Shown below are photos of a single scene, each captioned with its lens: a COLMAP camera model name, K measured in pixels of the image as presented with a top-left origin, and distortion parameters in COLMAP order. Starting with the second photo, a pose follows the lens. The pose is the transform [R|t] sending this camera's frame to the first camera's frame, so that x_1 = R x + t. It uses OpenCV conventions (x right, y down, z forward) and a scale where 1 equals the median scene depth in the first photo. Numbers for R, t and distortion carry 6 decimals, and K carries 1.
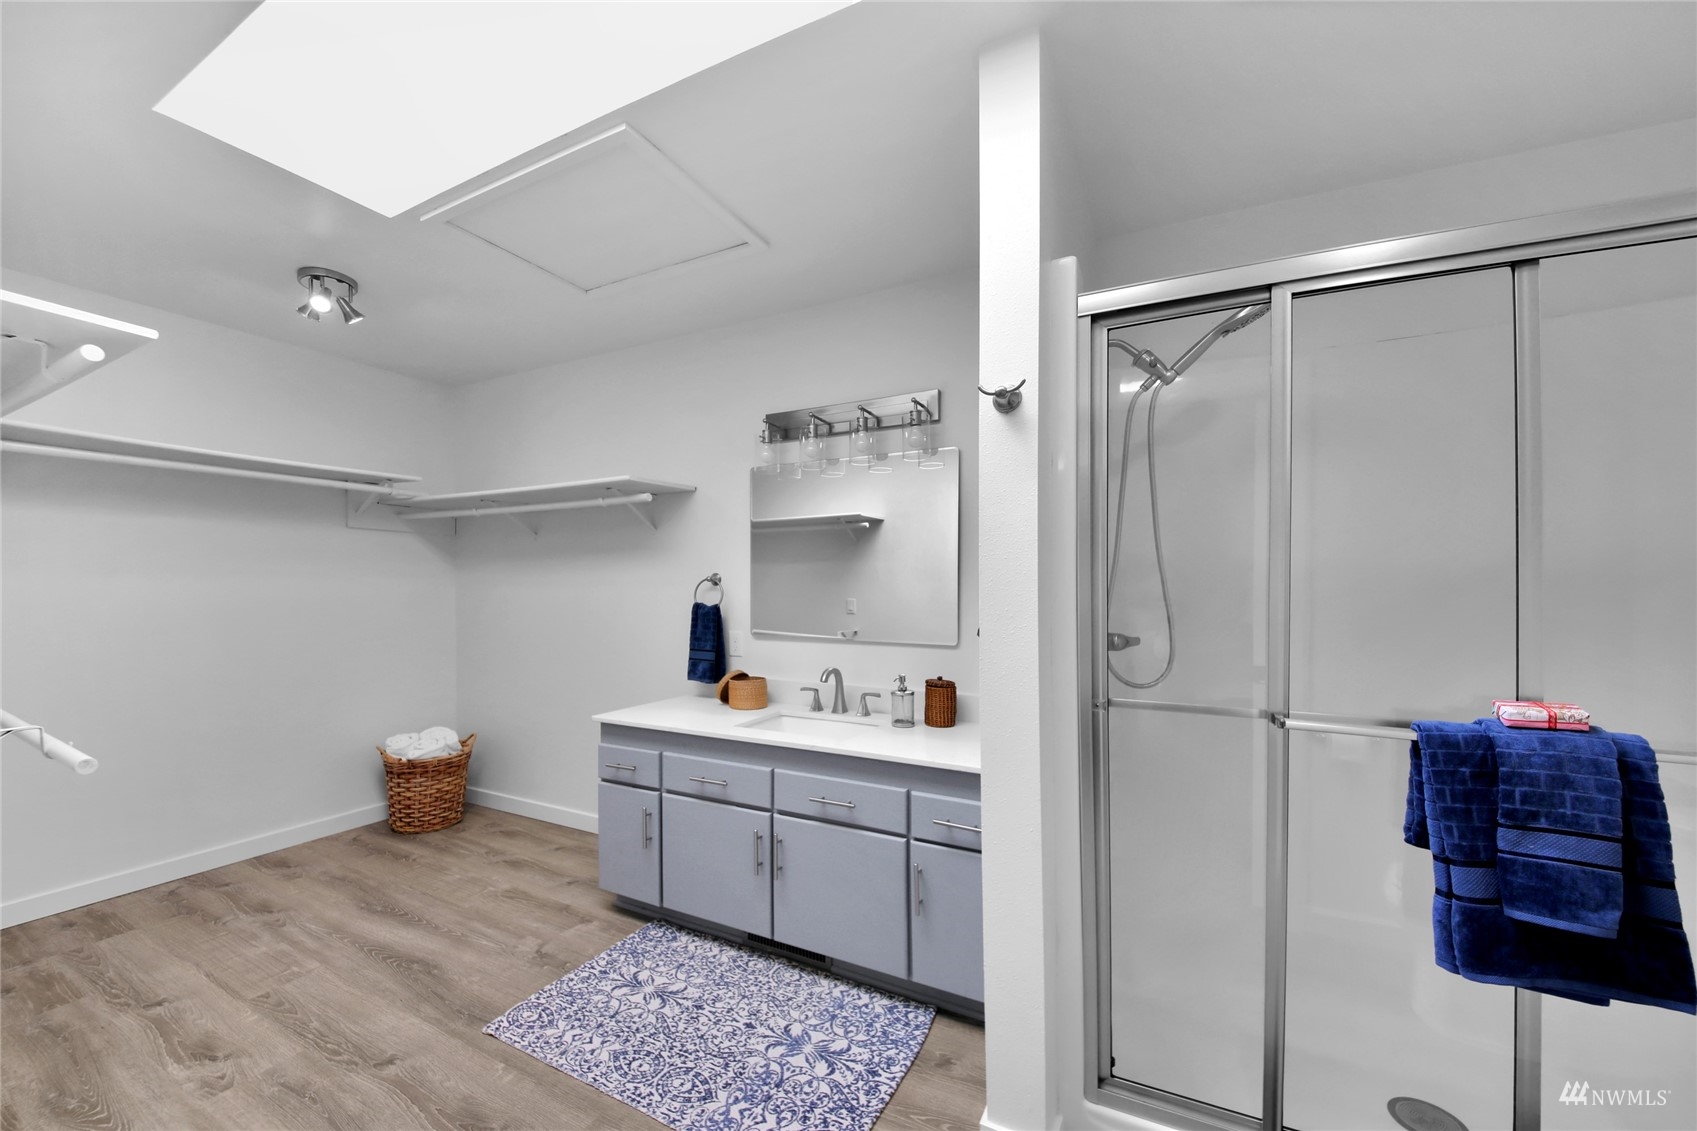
lens RADIAL K [[623.7, 0, 858.6], [0, 623.7, 584.6], [0, 0, 1]] dist [0.001305, -0.008028]
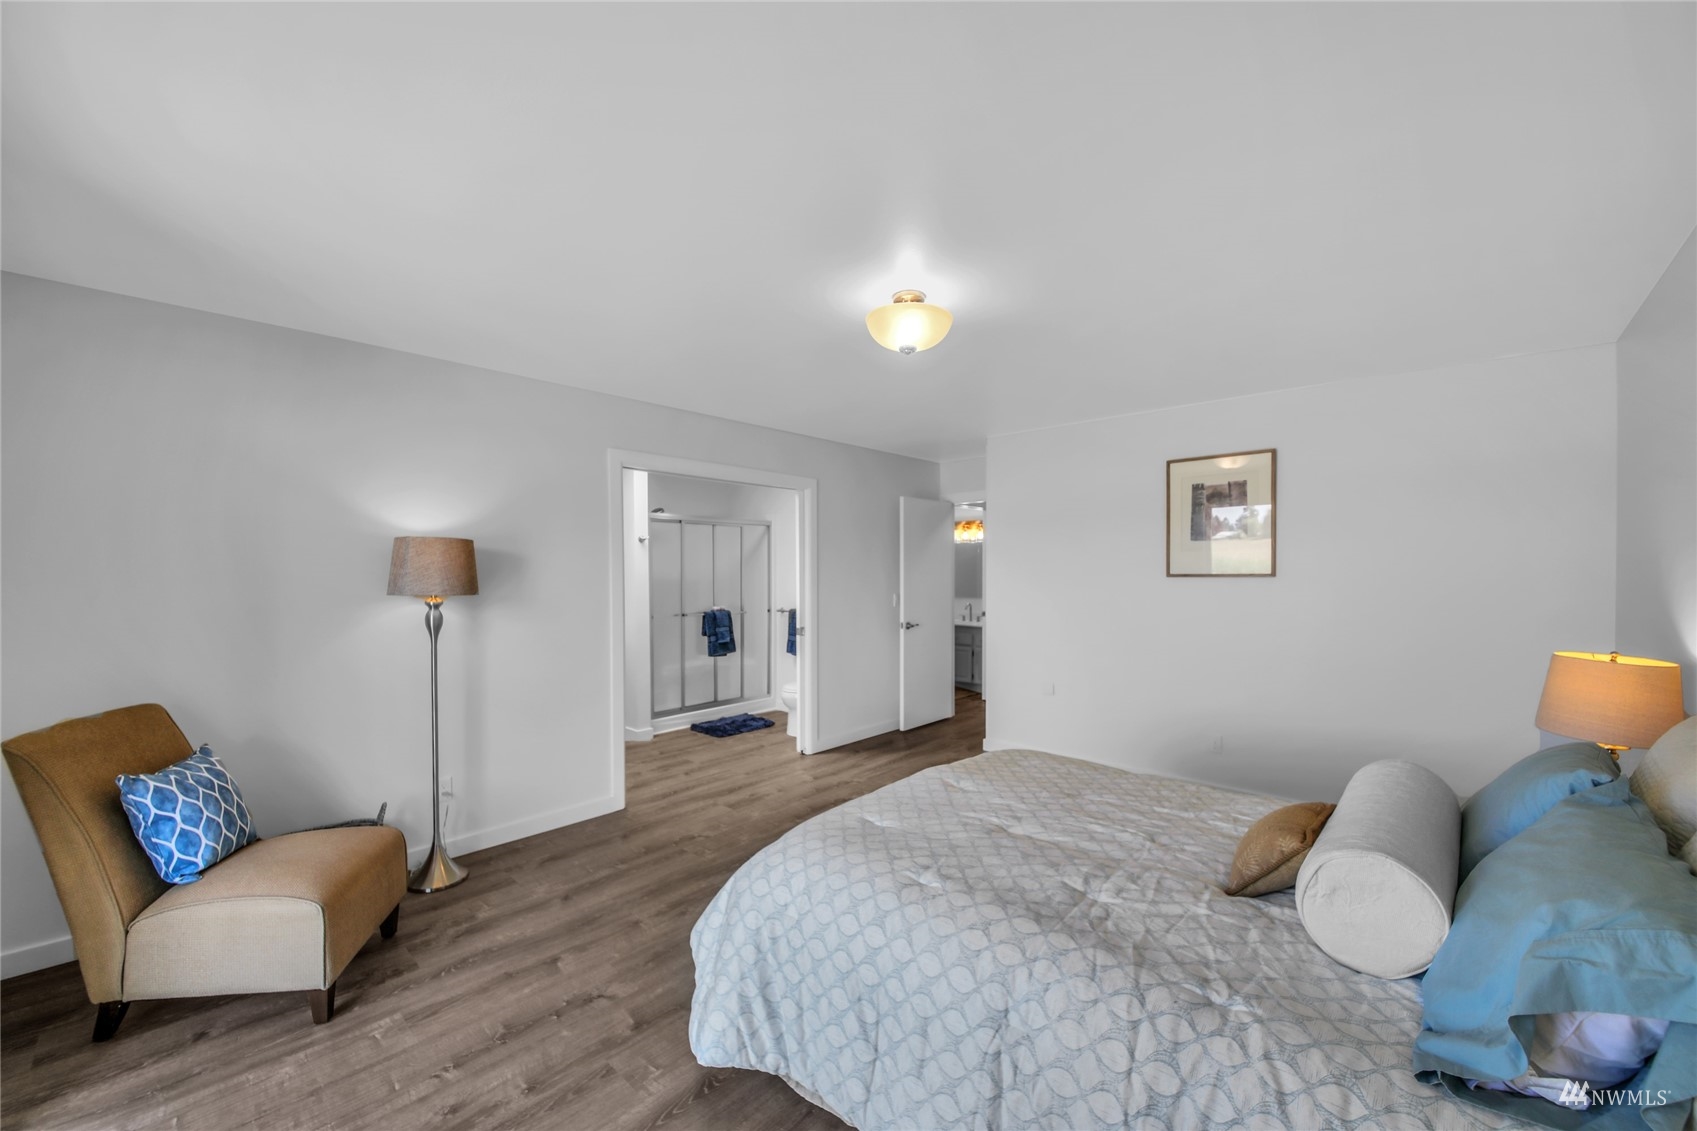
lens RADIAL K [[710.0, 0, 848.5], [0, 710.0, 565.5], [0, 0, 1]] dist [-0.000395, -0.000237]
pose [[0.297053, -0.005187, 0.954847, -2.639159], [0.003116, 0.999985, 0.004463, -0.111671], [-0.954856, 0.001649, 0.297065, -1.147562]]
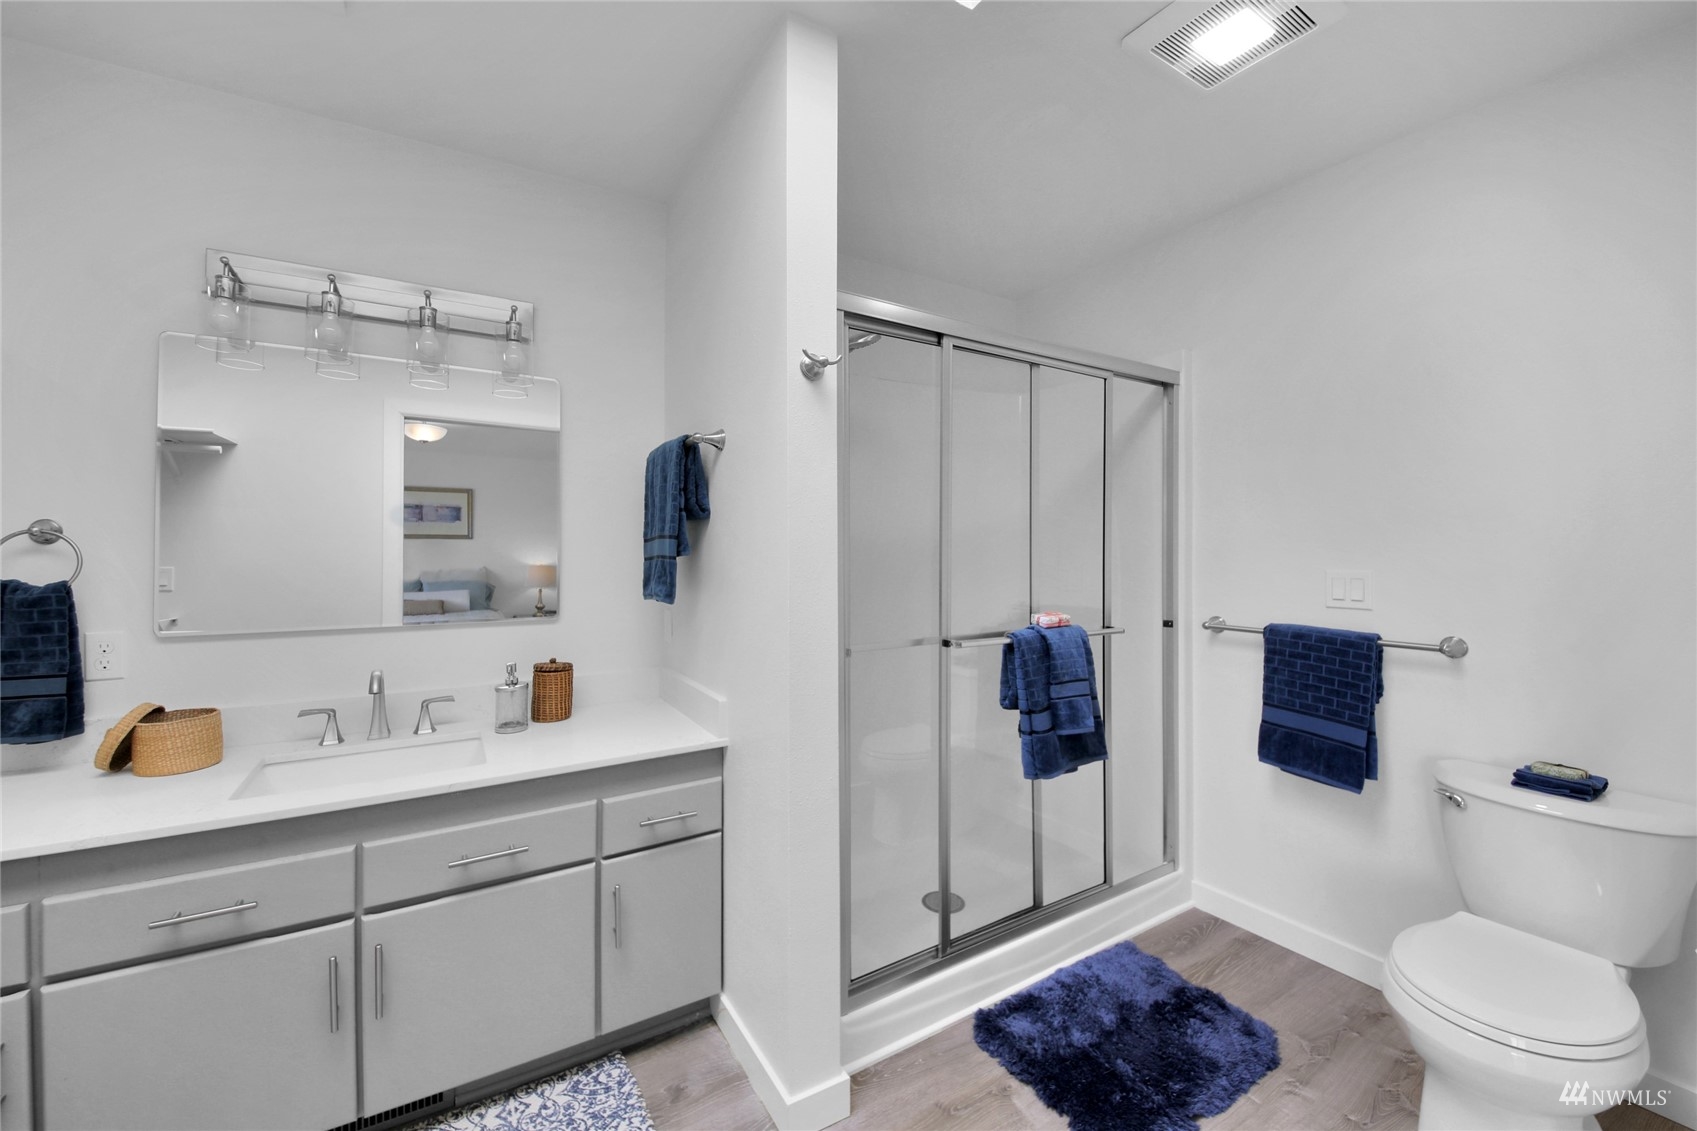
lens RADIAL K [[671.2, 0, 843.6], [0, 671.2, 541.0], [0, 0, 1]] dist [-0.004085, -0.000721]
pose [[0.540033, 0.009956, 0.841585, -0.468656], [-0.001520, 0.999940, -0.010854, 0.005598], [-0.841643, 0.004583, 0.540016, 0.258839]]
